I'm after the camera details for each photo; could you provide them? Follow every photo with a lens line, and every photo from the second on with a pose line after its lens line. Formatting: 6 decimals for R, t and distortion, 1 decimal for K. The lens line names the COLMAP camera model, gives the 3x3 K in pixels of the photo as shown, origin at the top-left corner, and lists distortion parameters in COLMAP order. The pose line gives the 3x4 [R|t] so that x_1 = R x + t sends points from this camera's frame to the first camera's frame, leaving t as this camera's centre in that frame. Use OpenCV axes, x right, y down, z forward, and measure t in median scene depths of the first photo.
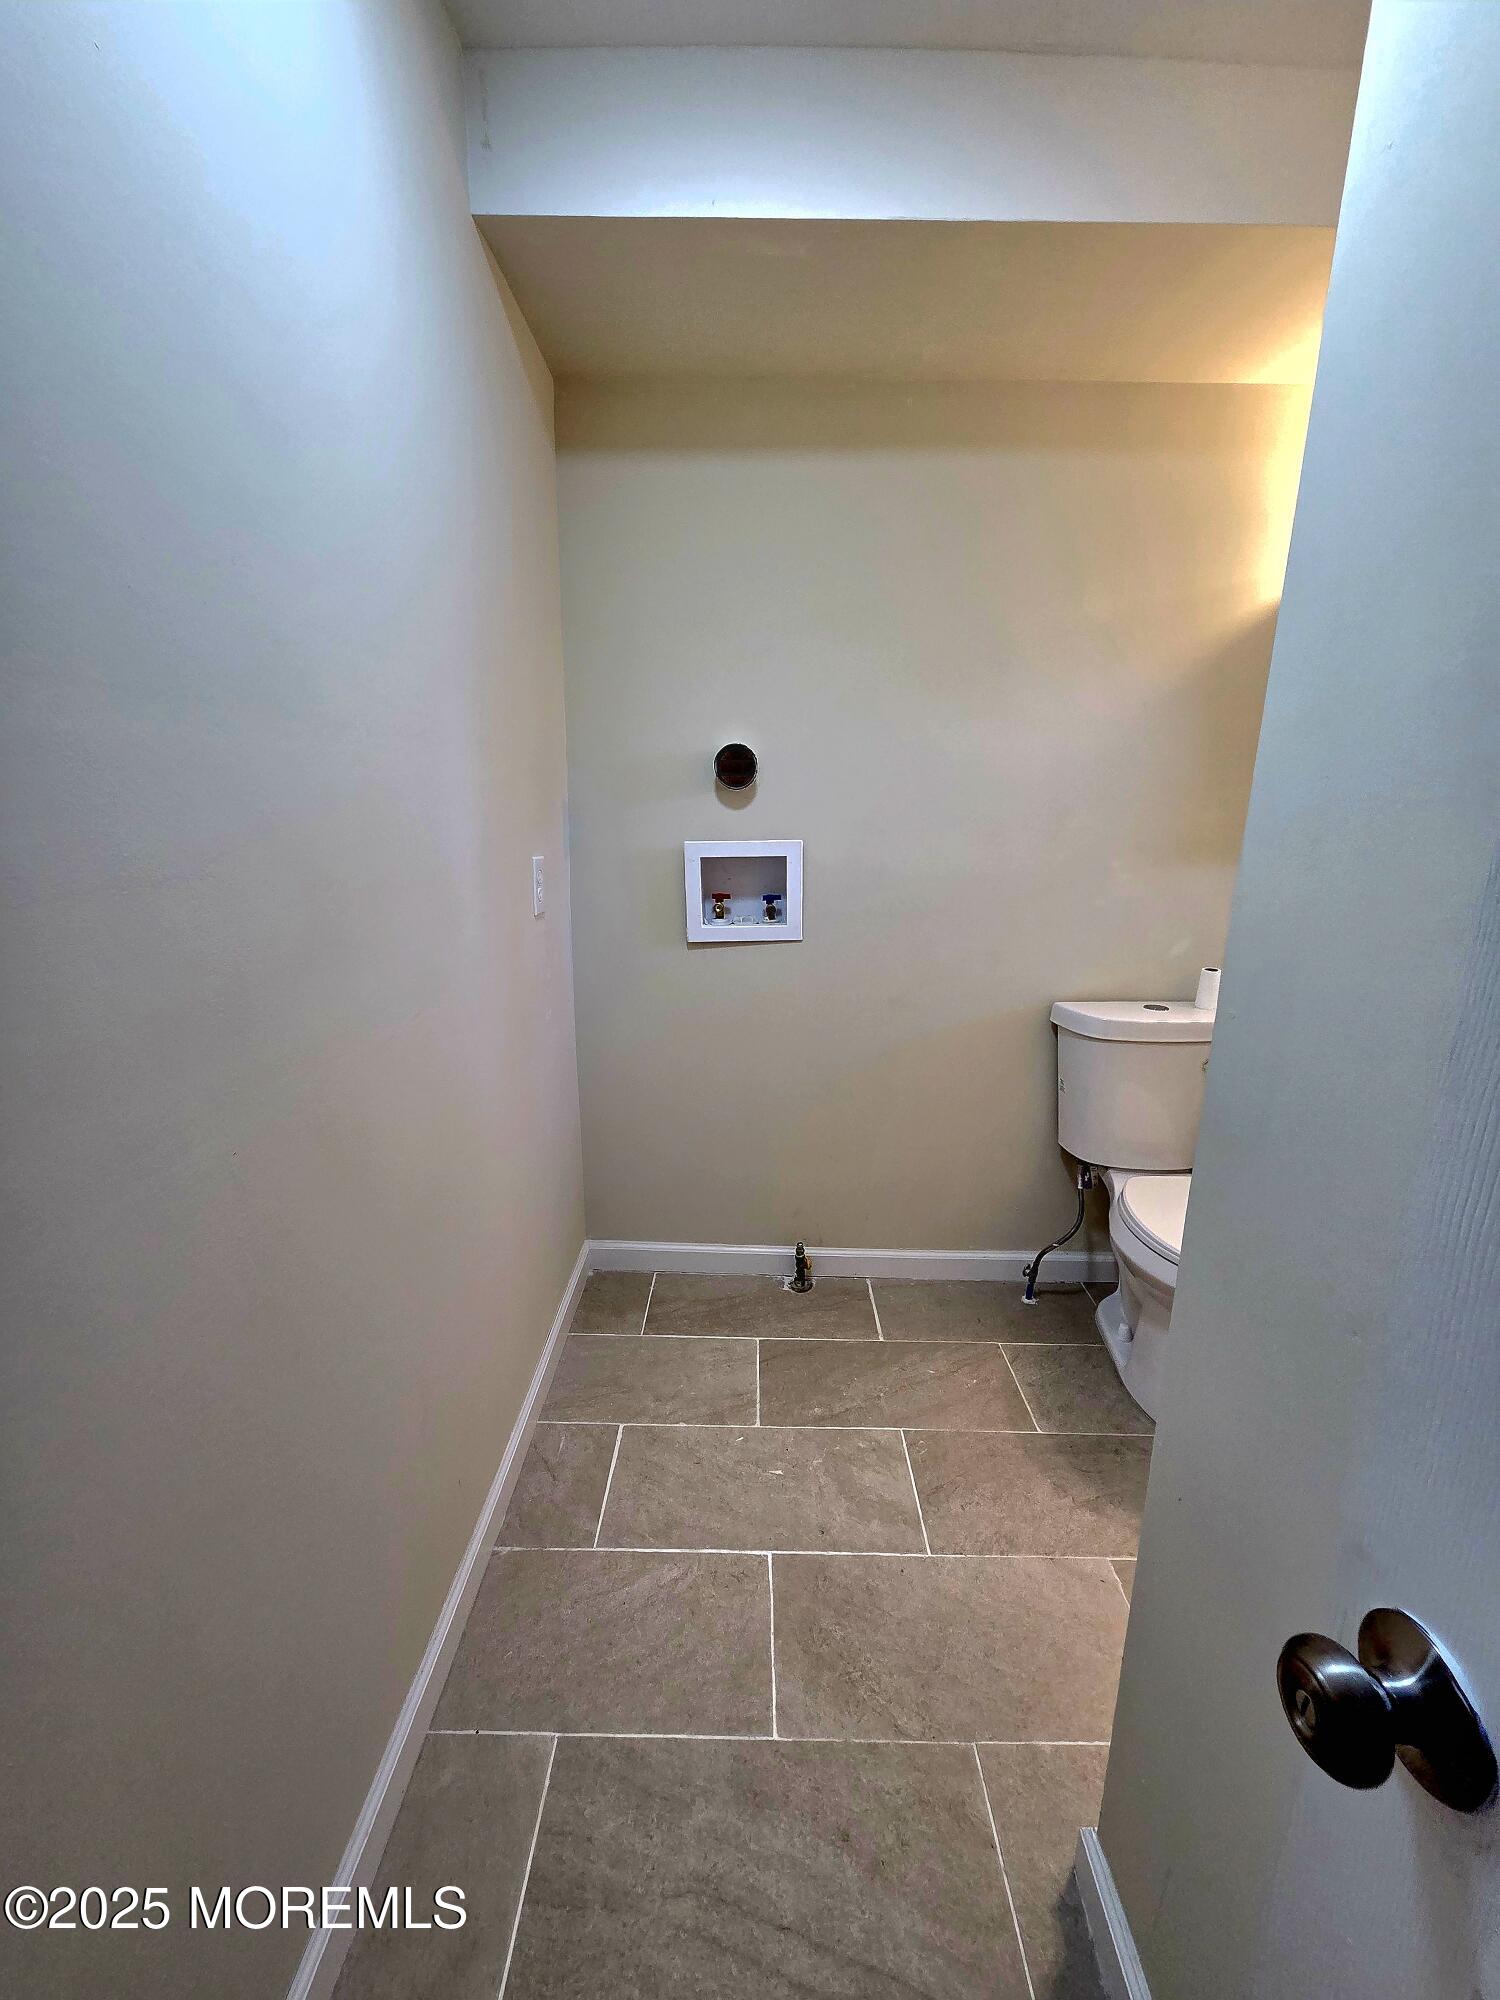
lens RADIAL K [[816.7, 0, 750.5], [0, 816.7, 1001.8], [0, 0, 1]] dist [-0.000144, 0.000000]
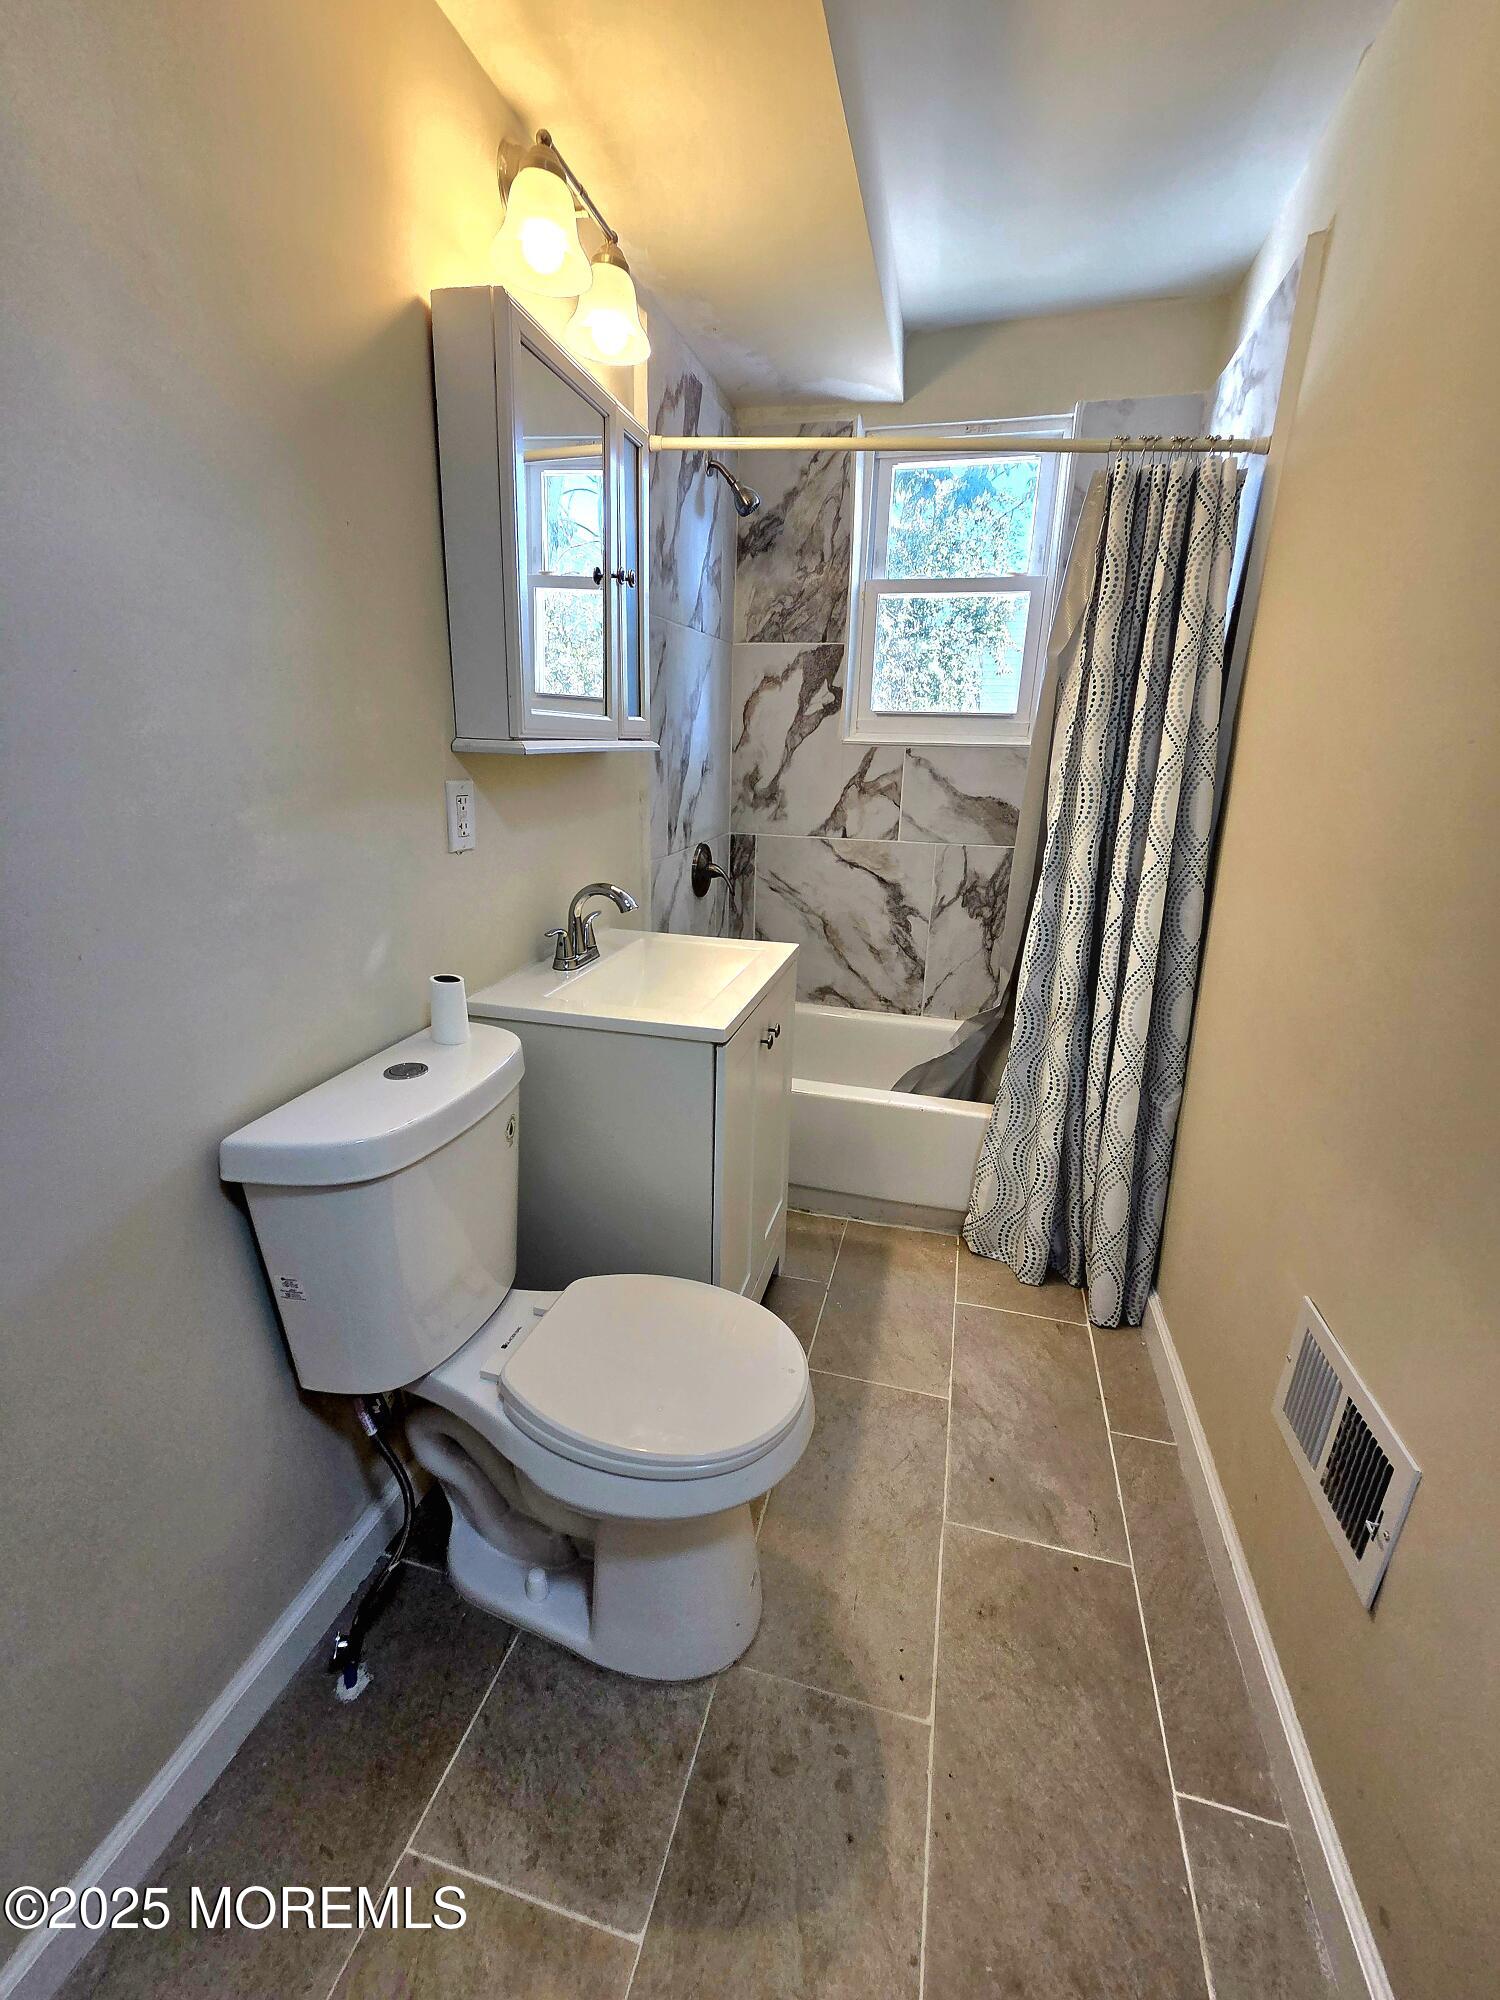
lens RADIAL K [[816.7, 0, 748.6], [0, 816.7, 1000.7], [0, 0, 1]] dist [-0.000144, 0.000000]
pose [[0.241239, -0.297602, 0.923708, 0.061709], [0.196482, 0.947085, 0.253820, -0.134697], [-0.950368, 0.120261, 0.286948, 0.627559]]
